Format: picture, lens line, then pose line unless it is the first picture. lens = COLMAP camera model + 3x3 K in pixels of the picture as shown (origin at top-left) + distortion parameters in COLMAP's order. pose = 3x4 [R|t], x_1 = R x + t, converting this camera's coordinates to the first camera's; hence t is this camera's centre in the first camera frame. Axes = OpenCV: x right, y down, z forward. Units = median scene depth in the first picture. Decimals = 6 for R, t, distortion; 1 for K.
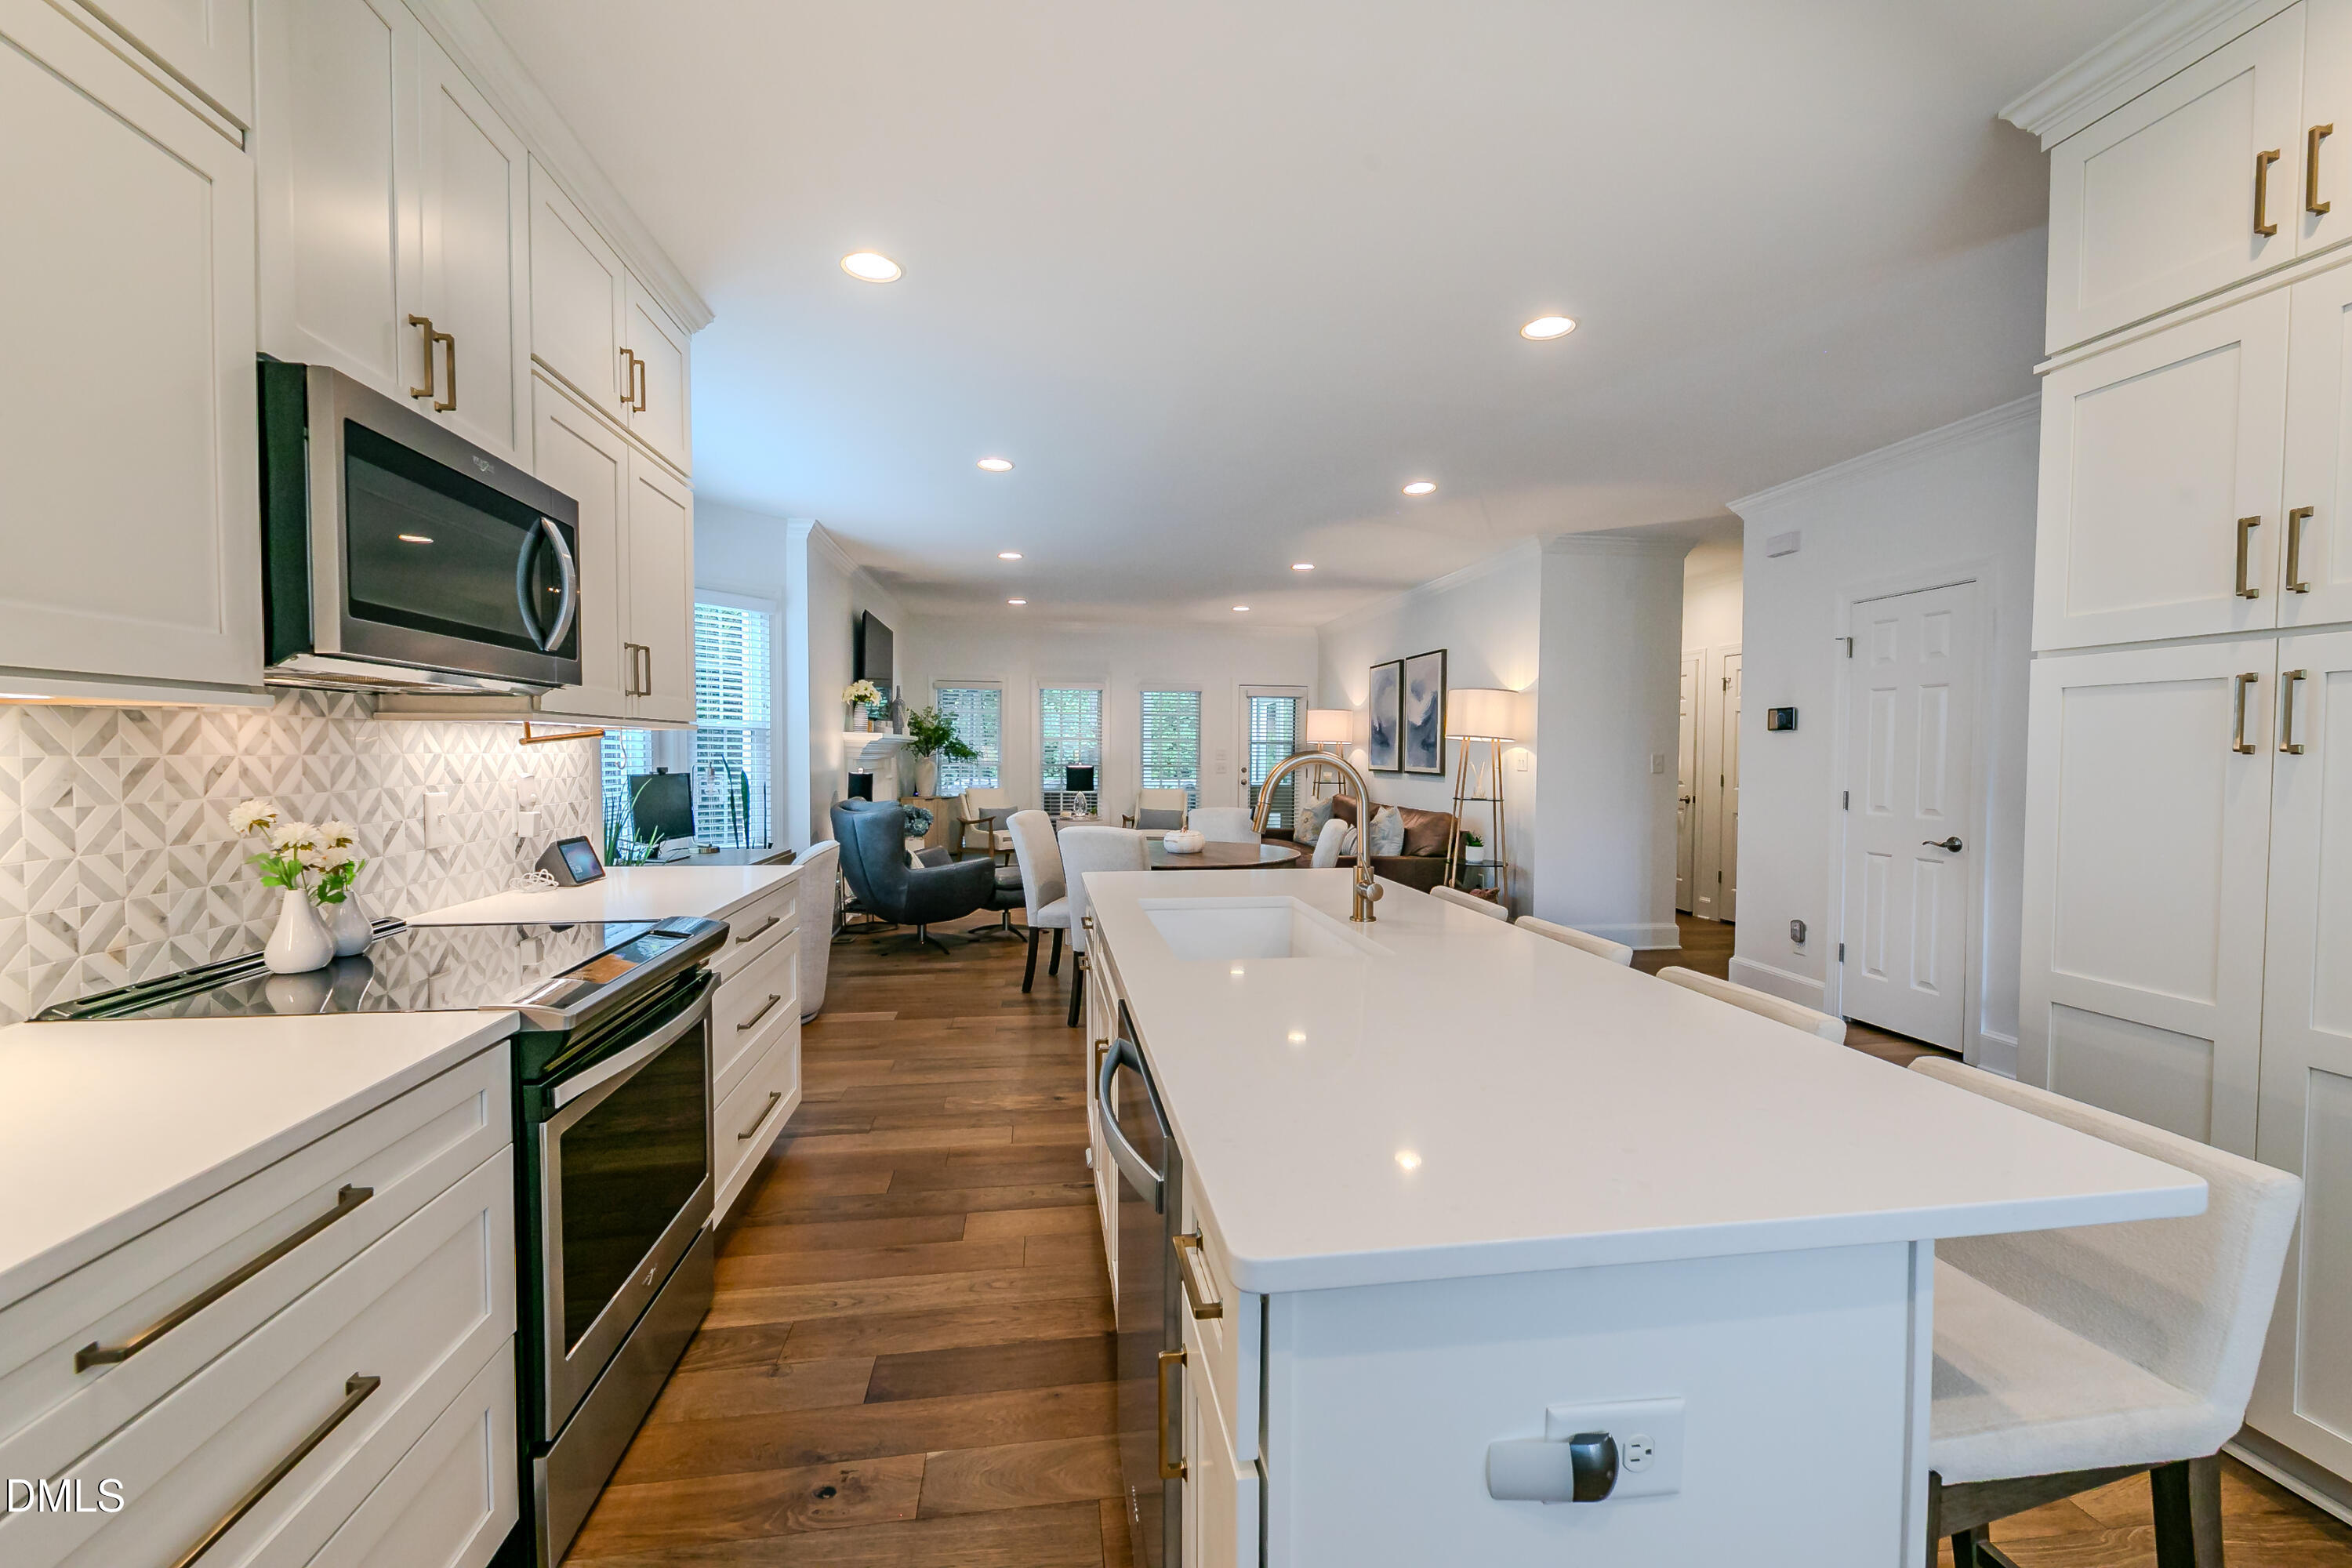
lens RADIAL K [[945.2, 0, 1187.1], [0, 945.2, 779.1], [0, 0, 1]] dist [0.001624, 0.000056]
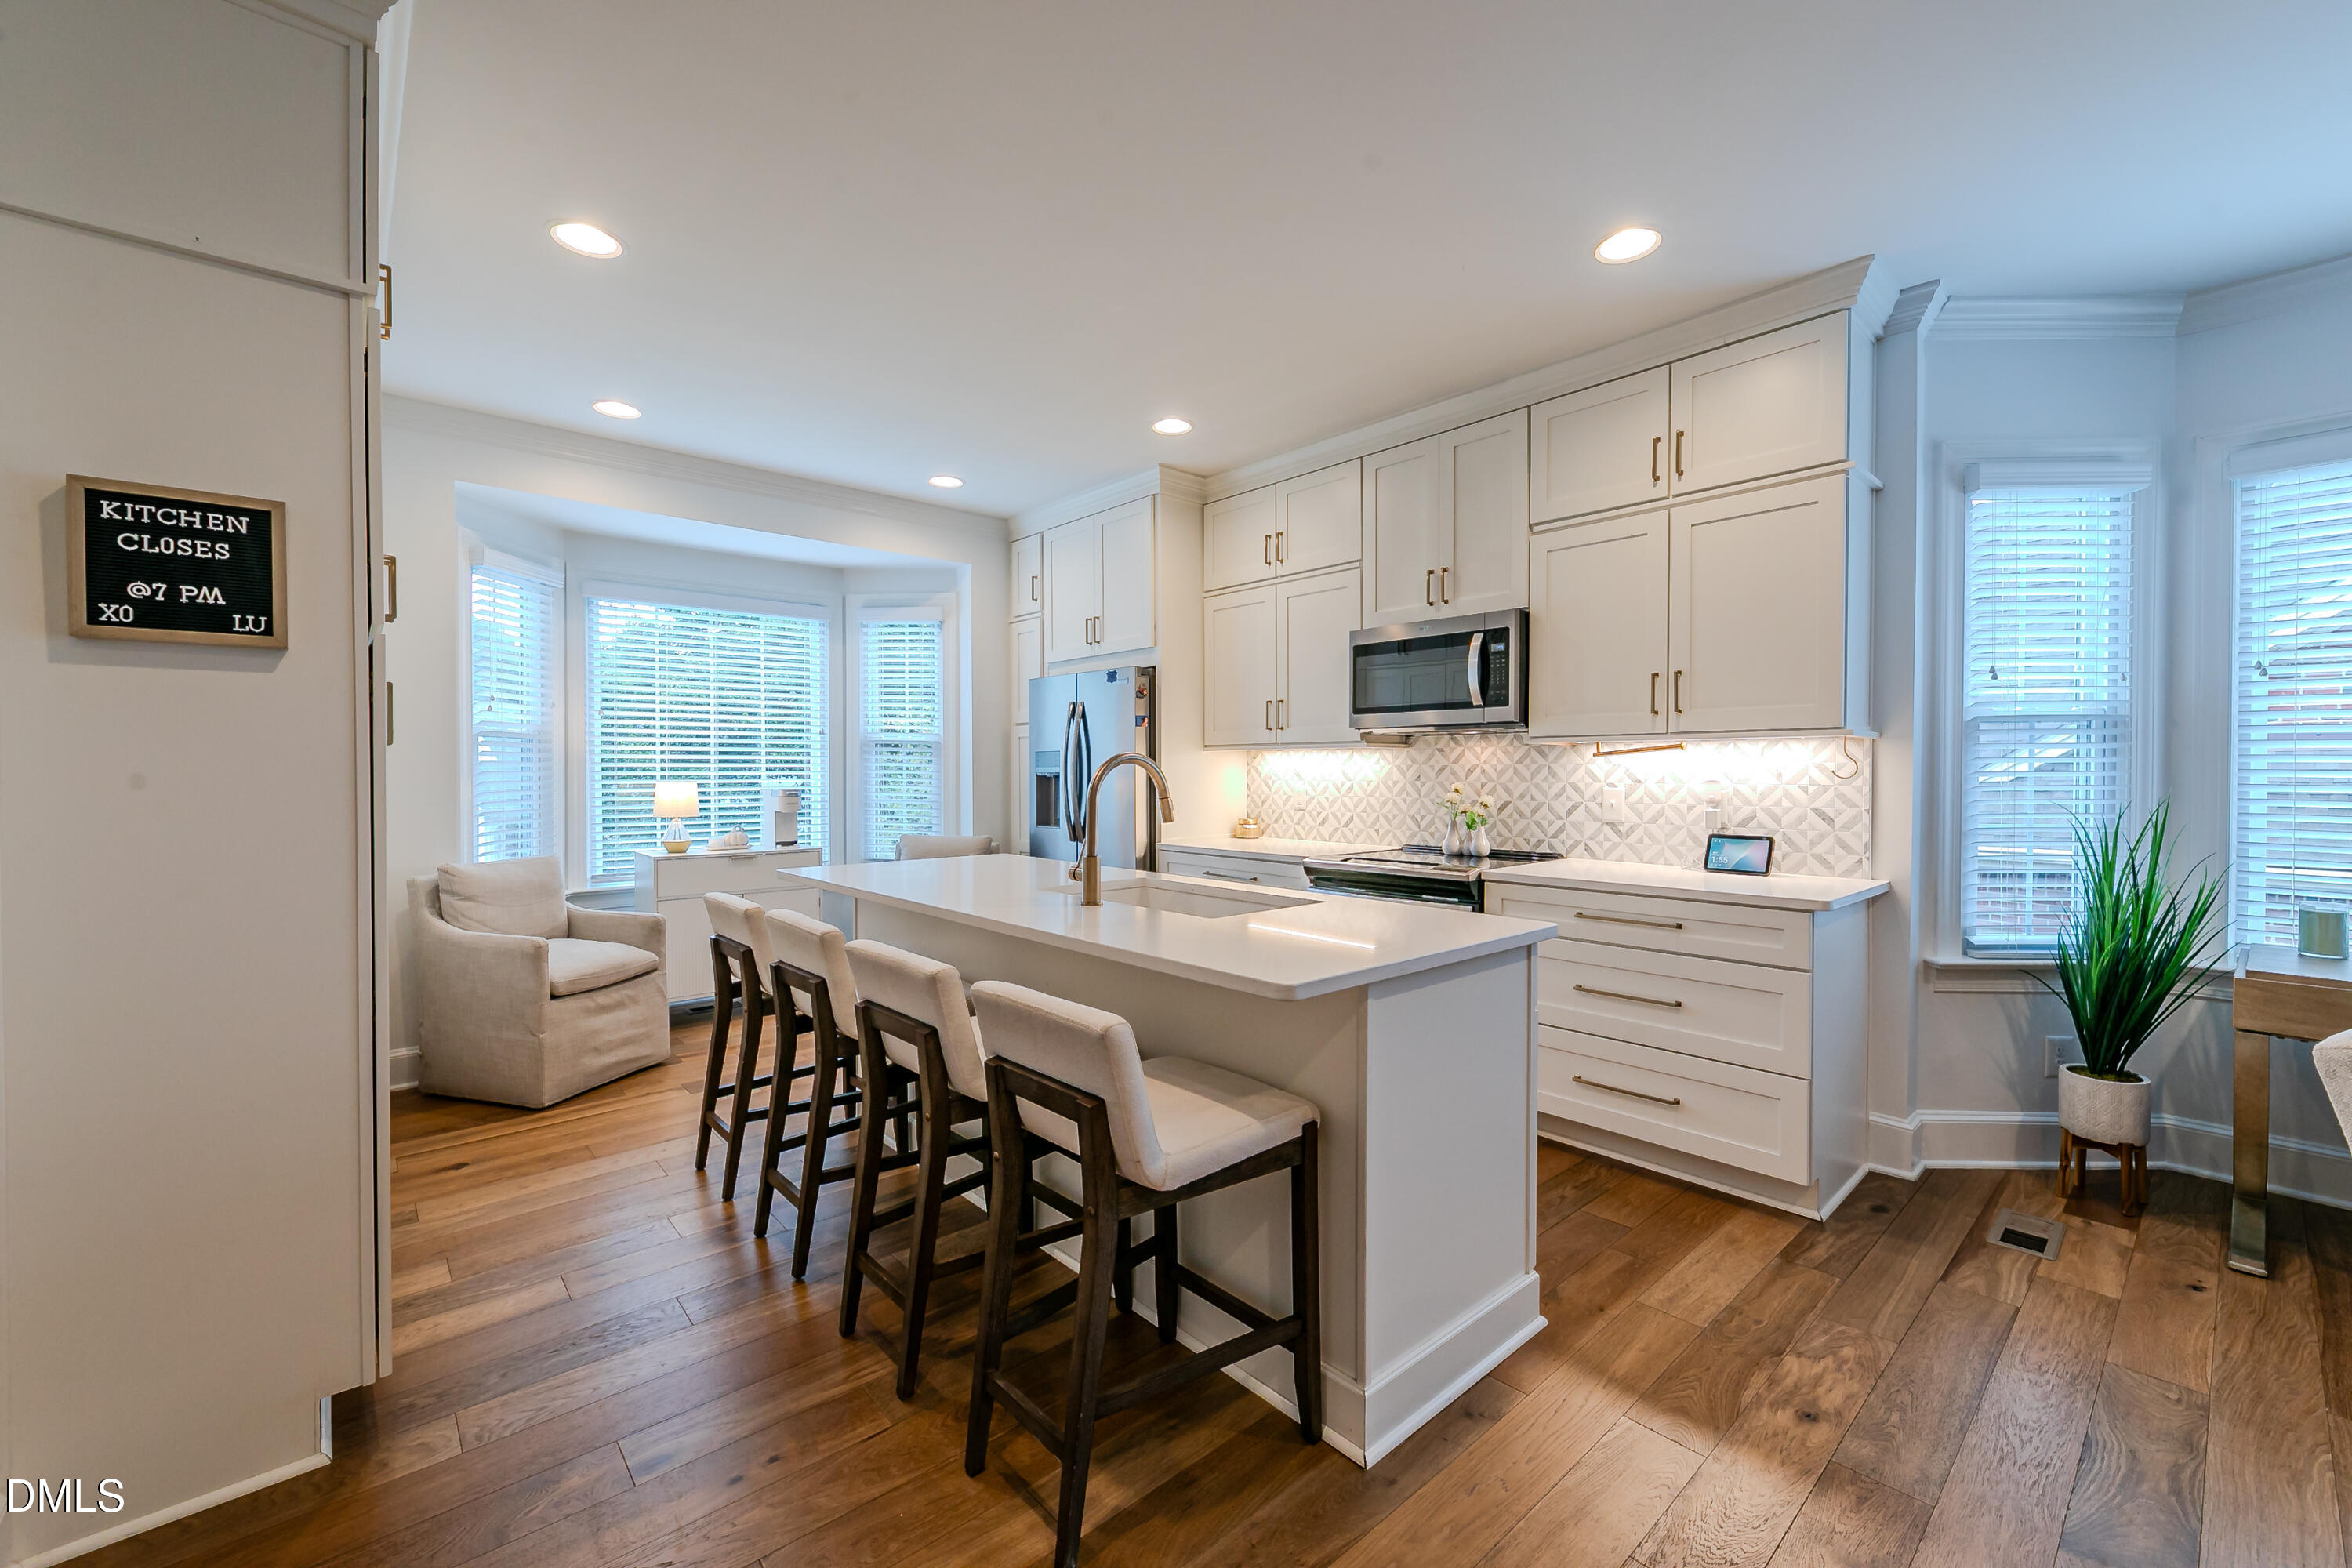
lens RADIAL K [[945.2, 0, 1176.1], [0, 945.2, 784.2], [0, 0, 1]] dist [0.001624, 0.000056]
pose [[-0.843385, 0.001148, -0.537309, 0.712364], [-0.021562, 0.999120, 0.035981, -0.034437], [0.536878, 0.041931, -0.842618, 2.023014]]
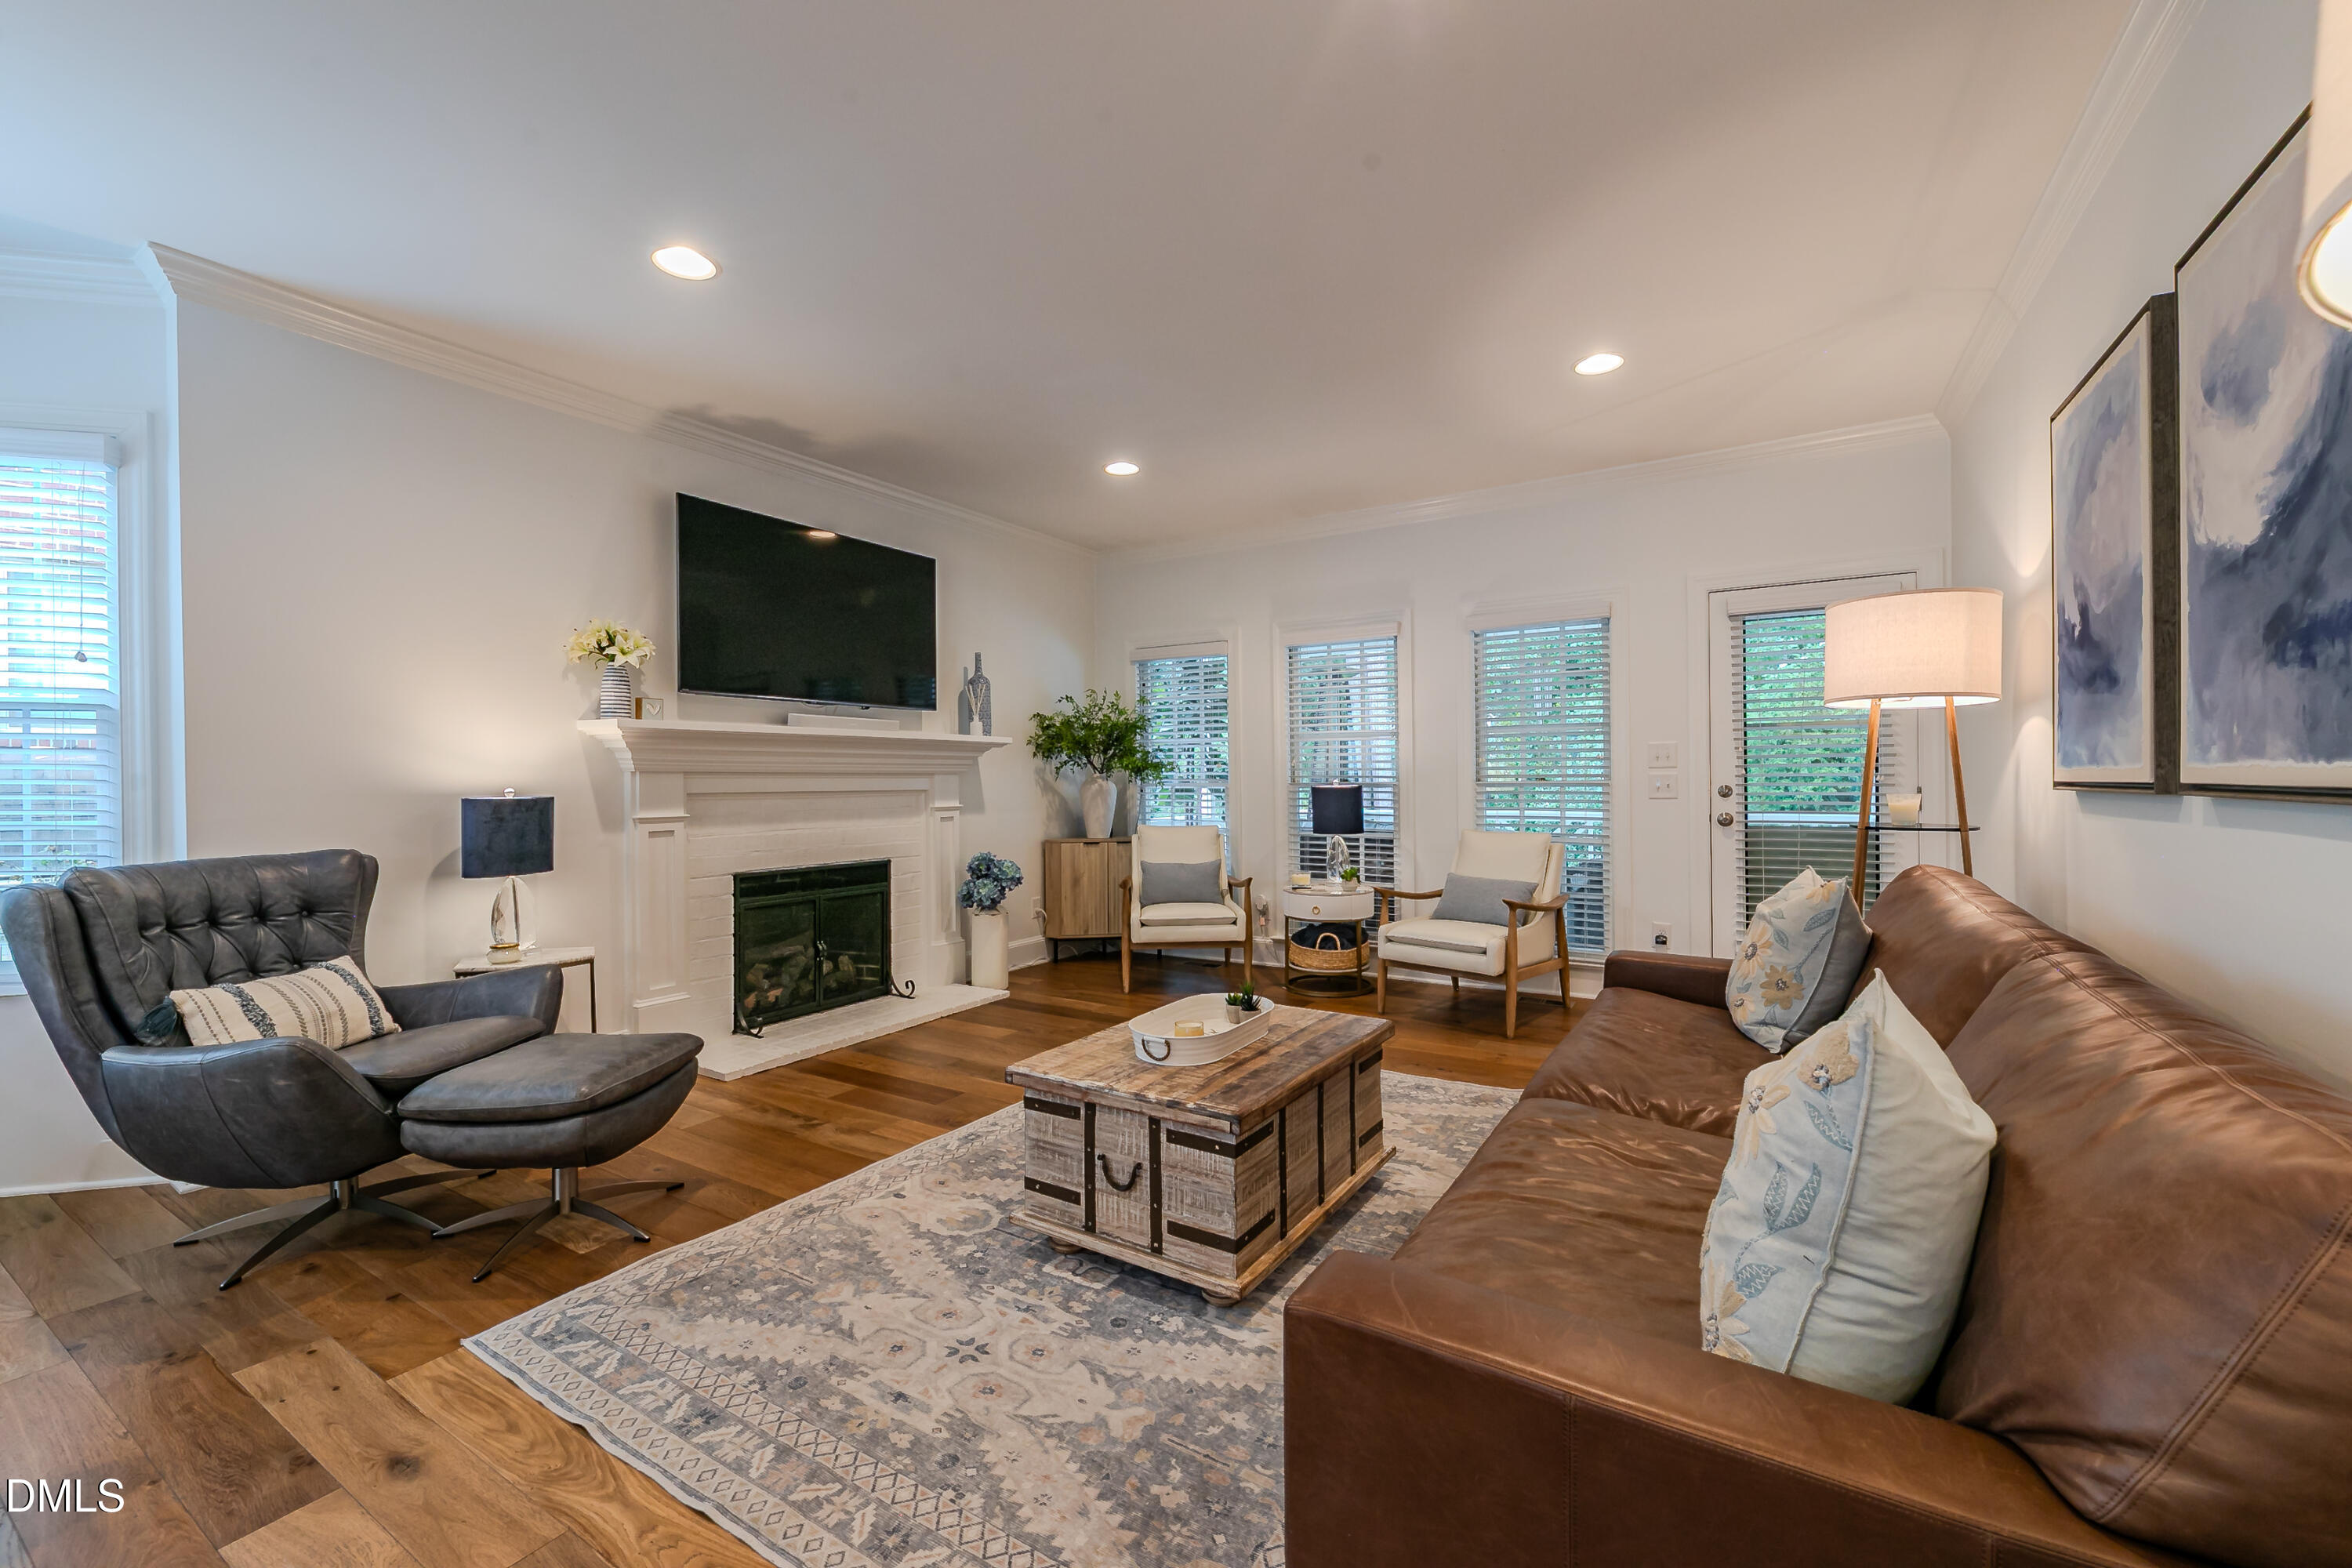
lens RADIAL K [[945.2, 0, 1180.5], [0, 945.2, 784.4], [0, 0, 1]] dist [0.001624, 0.000056]
pose [[0.755866, -0.012605, -0.654605, 0.167543], [-0.003376, 0.999726, -0.023149, -0.002353], [0.654718, 0.019708, 0.755616, 0.580646]]
